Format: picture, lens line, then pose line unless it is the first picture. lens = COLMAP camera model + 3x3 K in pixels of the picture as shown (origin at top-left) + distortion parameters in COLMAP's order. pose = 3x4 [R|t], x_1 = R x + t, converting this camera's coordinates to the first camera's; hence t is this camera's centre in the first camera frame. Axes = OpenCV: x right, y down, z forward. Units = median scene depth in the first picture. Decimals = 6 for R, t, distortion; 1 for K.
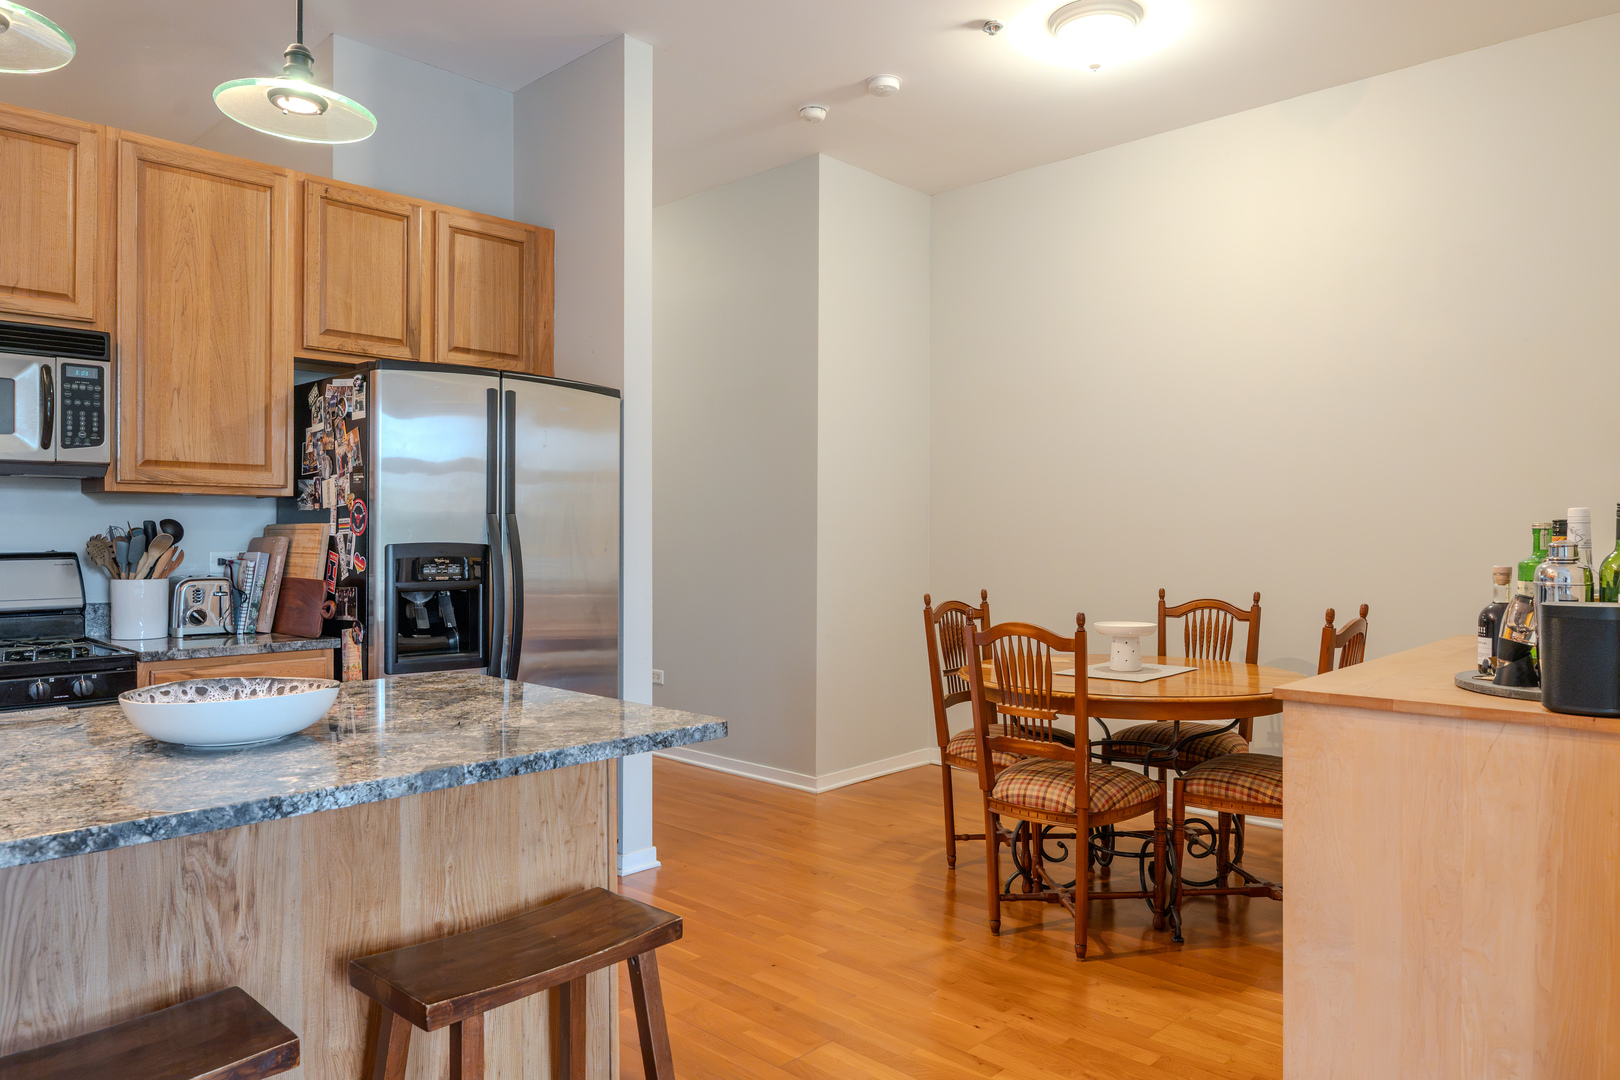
lens RADIAL K [[1097.0, 0, 831.3], [0, 1097.0, 538.5], [0, 0, 1]] dist [-0.003625, -0.002941]
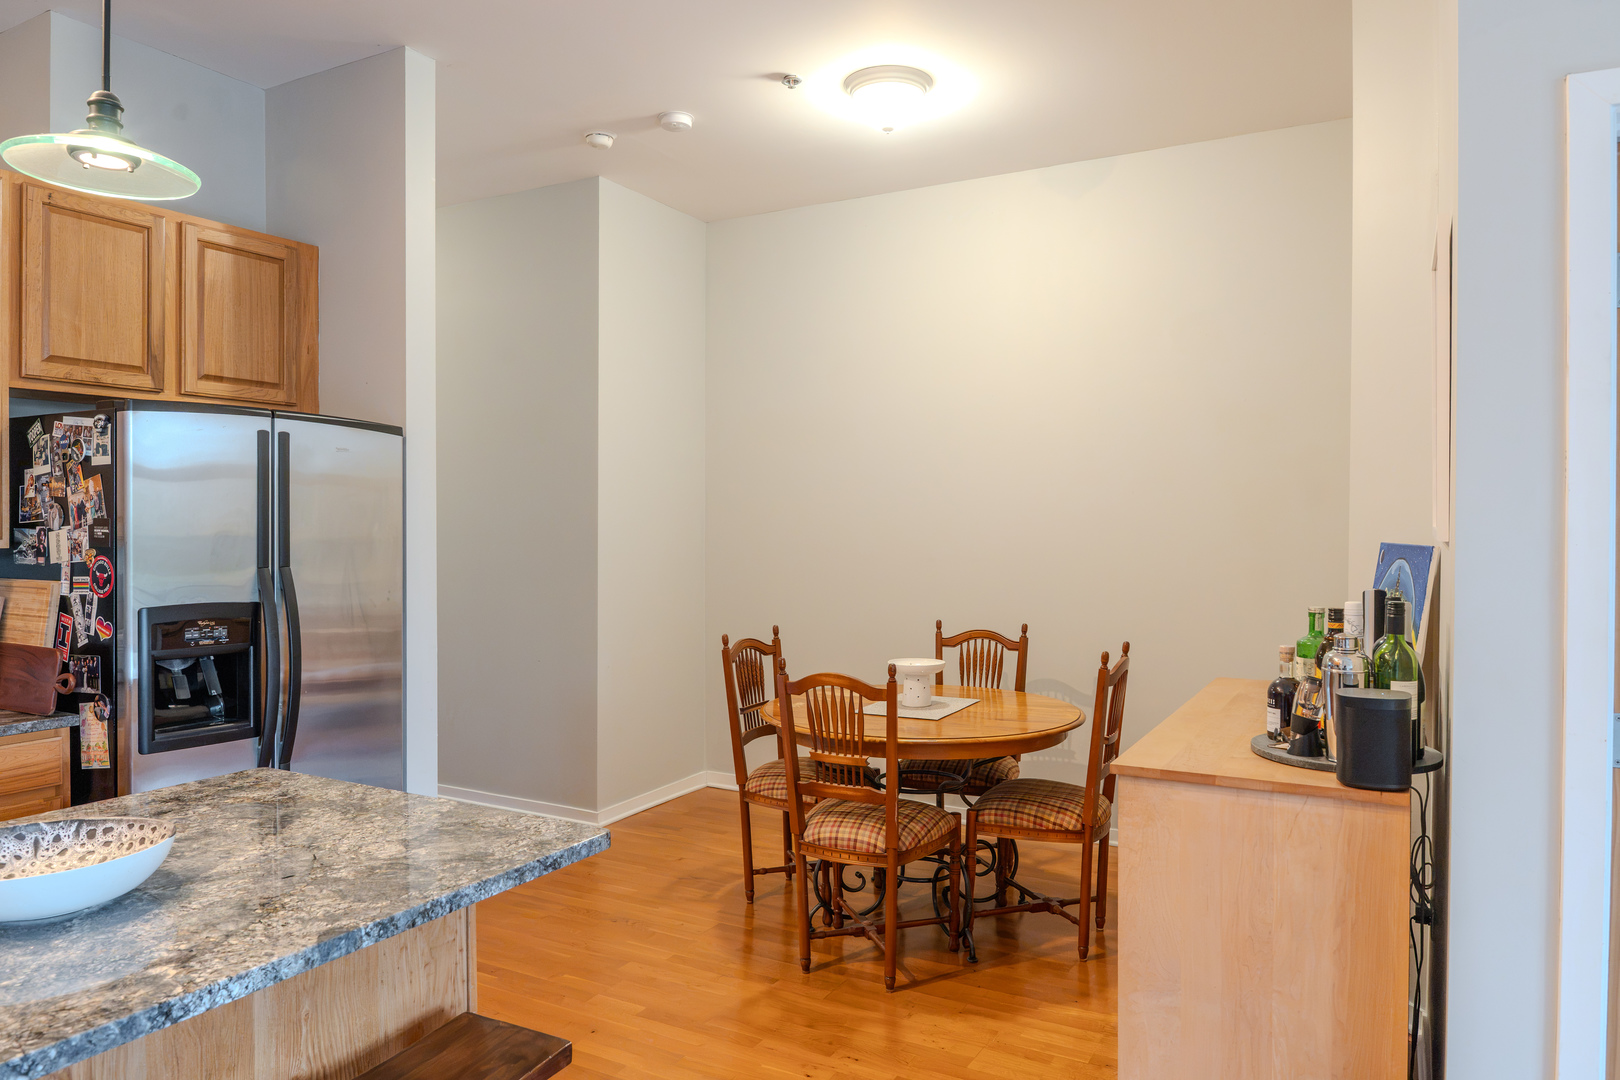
lens RADIAL K [[1084.5, 0, 840.4], [0, 1084.5, 538.4], [0, 0, 1]] dist [0.003825, -0.016414]
pose [[0.966500, -0.002898, 0.256651, -0.080247], [0.000164, 0.999943, 0.010674, -0.058685], [-0.256668, -0.010274, 0.966445, 0.007919]]
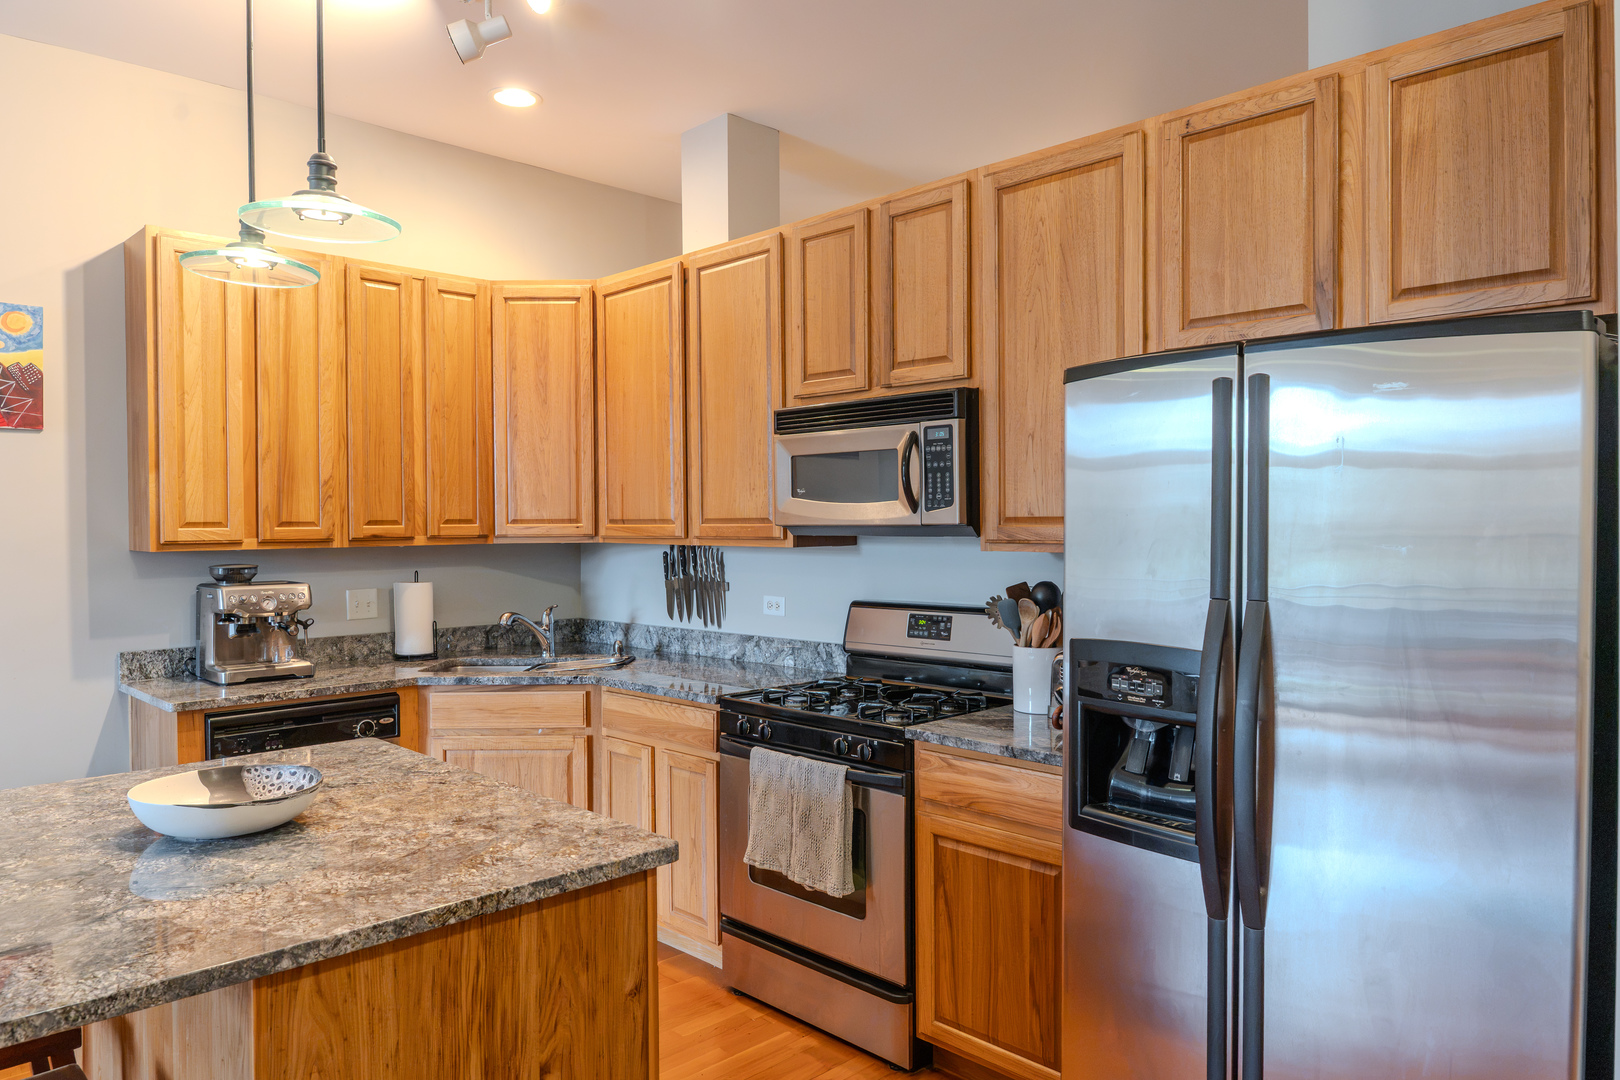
lens RADIAL K [[1080.6, 0, 796.5], [0, 1080.6, 516.3], [0, 0, 1]] dist [0.000251, -0.009763]
pose [[-0.057999, -0.004820, -0.998305, 0.269379], [0.003906, 0.999980, -0.005055, -0.065721], [0.998309, -0.004193, -0.057979, 0.843126]]
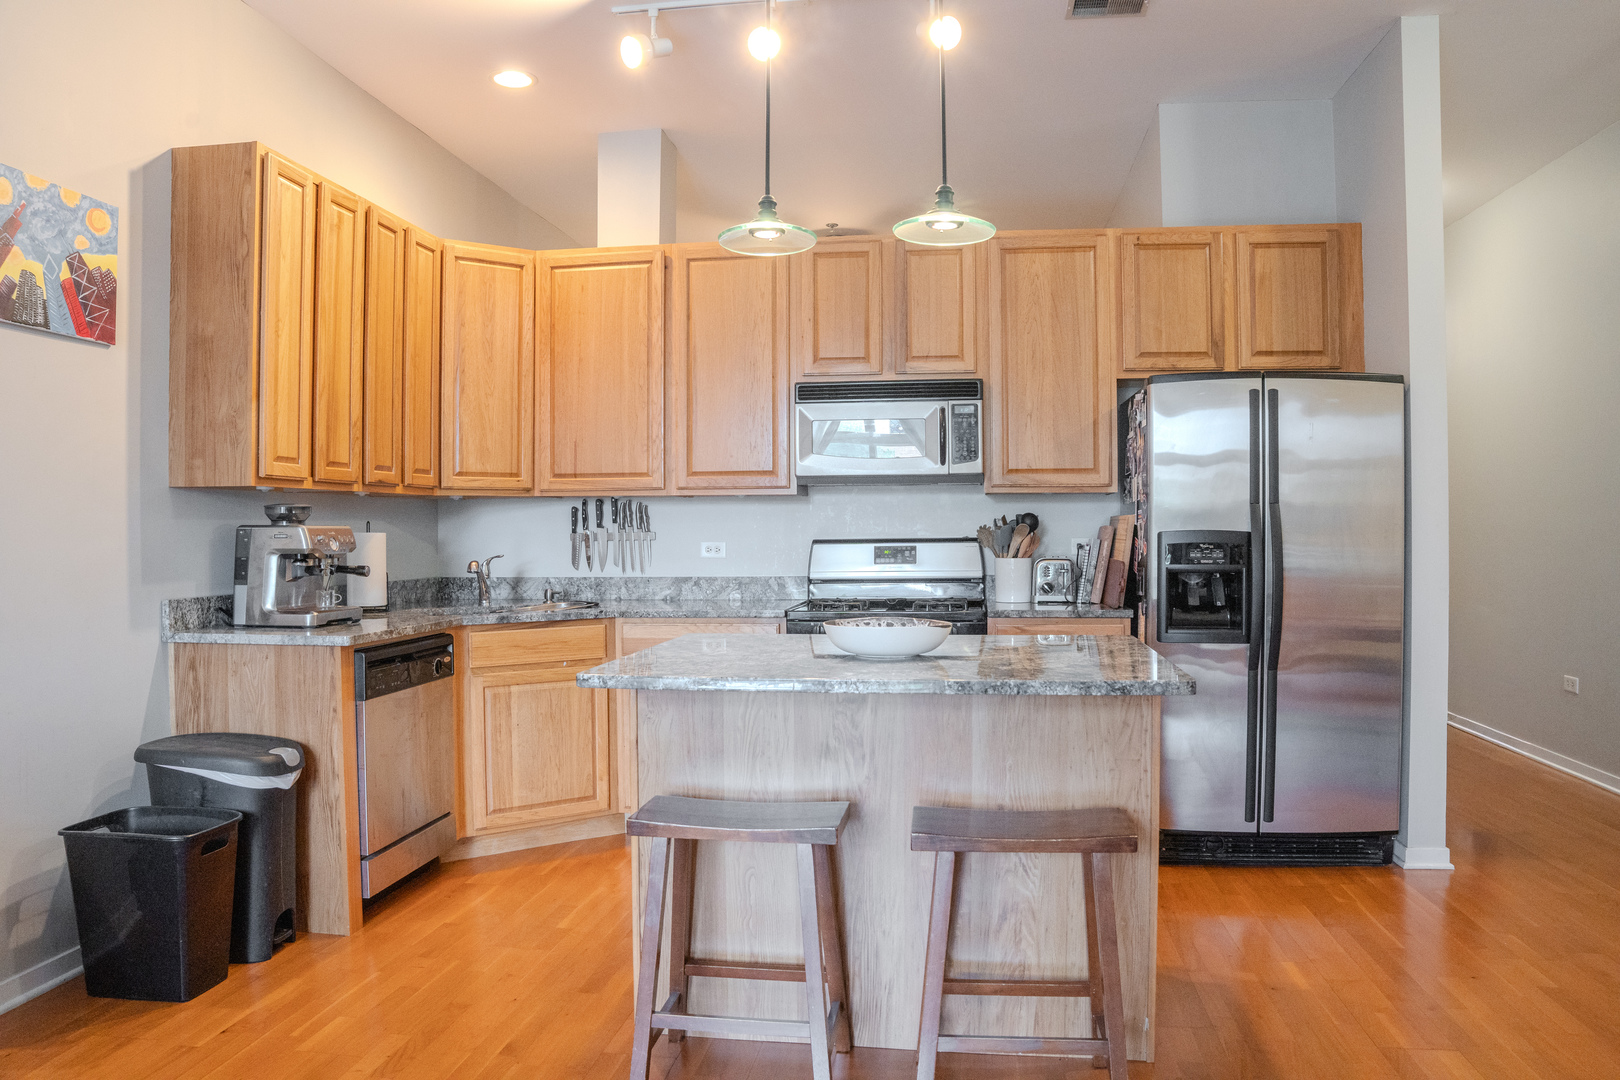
lens RADIAL K [[1130.1, 0, 778.5], [0, 1130.1, 537.7], [0, 0, 1]] dist [-0.184225, 0.132565]
pose [[0.555497, 0.002027, -0.831516, 0.346417], [0.002519, 0.999988, 0.004120, 0.005709], [0.831515, -0.004383, 0.555486, -0.000424]]
